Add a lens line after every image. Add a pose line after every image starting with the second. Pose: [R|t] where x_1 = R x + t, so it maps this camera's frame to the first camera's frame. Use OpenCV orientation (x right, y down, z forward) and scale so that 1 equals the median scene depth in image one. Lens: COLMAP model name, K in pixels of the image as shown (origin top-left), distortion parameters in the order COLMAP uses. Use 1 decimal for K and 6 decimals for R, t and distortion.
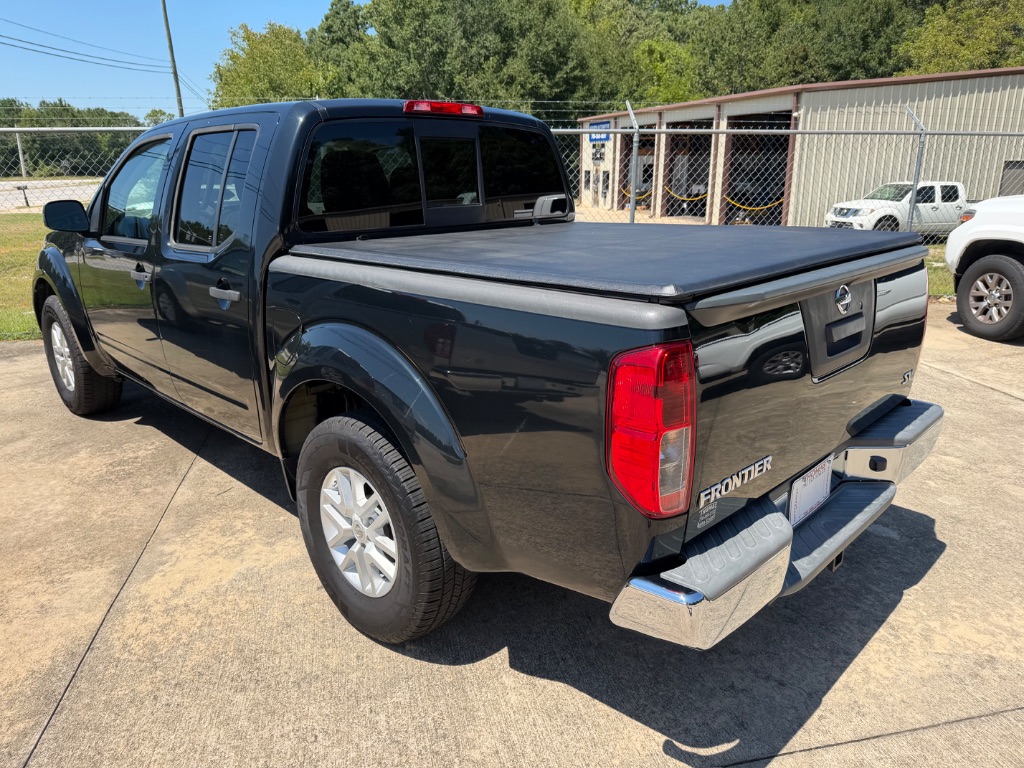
lens RADIAL K [[721.0, 0, 512.7], [0, 721.0, 383.7], [0, 0, 1]] dist [0.000954, -0.009840]
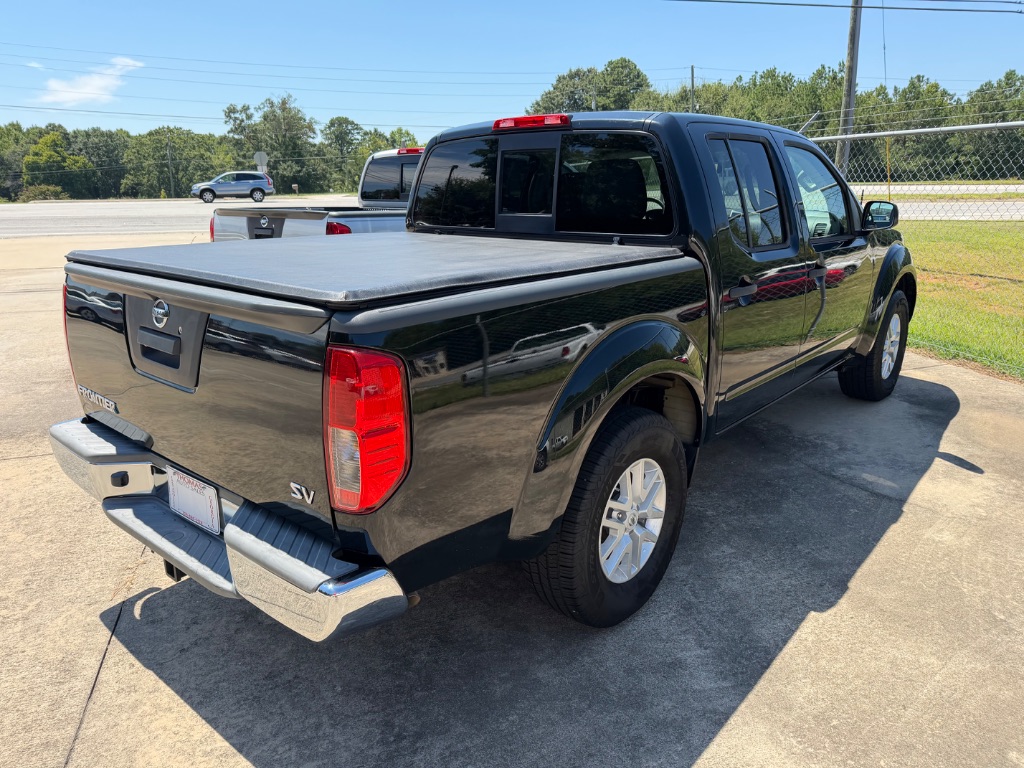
lens RADIAL K [[721.0, 0, 512.6], [0, 721.0, 386.5], [0, 0, 1]] dist [0.000954, -0.009840]
pose [[0.075012, 0.277466, -0.957803, 1.393849], [-0.280851, 0.927505, 0.246694, -0.379596], [0.956816, 0.250495, 0.147500, 1.256641]]
